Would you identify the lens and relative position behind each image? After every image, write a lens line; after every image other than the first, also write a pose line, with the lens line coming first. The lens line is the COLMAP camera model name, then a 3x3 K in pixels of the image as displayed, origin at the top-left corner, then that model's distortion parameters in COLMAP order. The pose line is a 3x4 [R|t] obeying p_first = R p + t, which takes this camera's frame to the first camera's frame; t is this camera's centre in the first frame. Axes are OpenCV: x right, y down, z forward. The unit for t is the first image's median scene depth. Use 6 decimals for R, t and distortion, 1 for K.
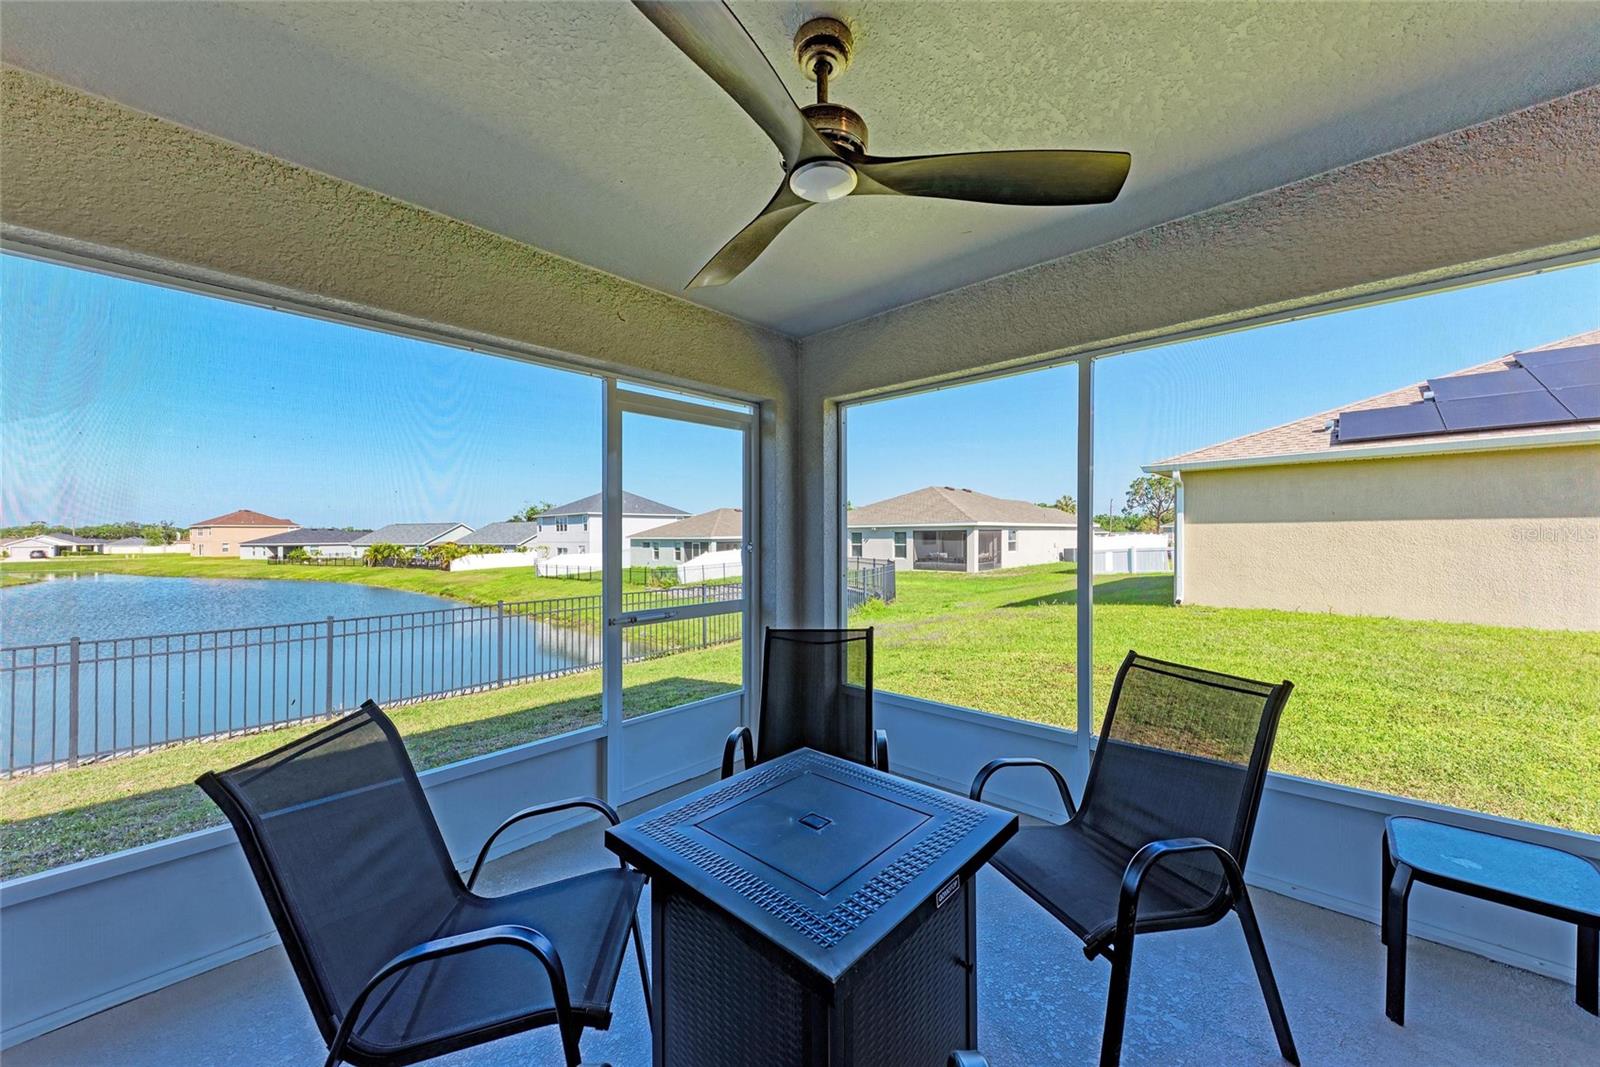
lens RADIAL K [[596.8, 0, 803.4], [0, 596.8, 531.0], [0, 0, 1]] dist [0.003725, 0.000128]
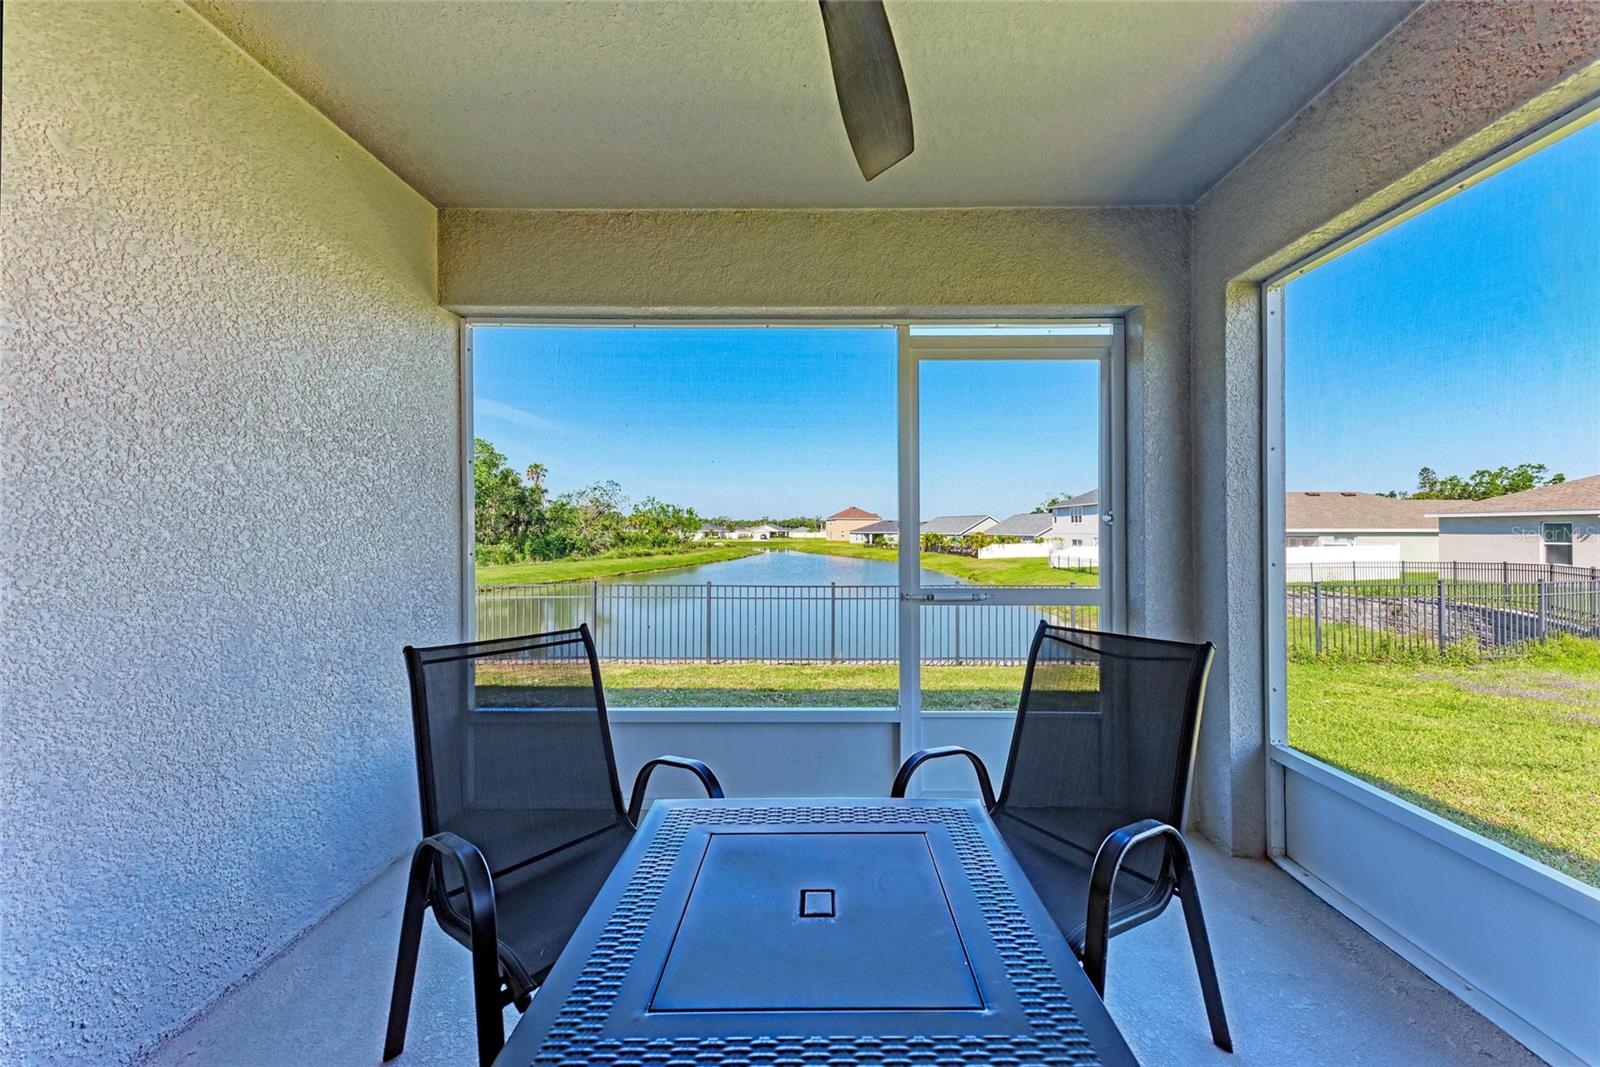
lens RADIAL K [[596.8, 0, 798.0], [0, 596.8, 523.9], [0, 0, 1]] dist [0.003725, 0.000128]
pose [[0.661265, 0.005779, -0.750130, 0.204608], [-0.006158, 0.999978, 0.002276, 0.034587], [0.750127, 0.003115, 0.661286, 0.234703]]
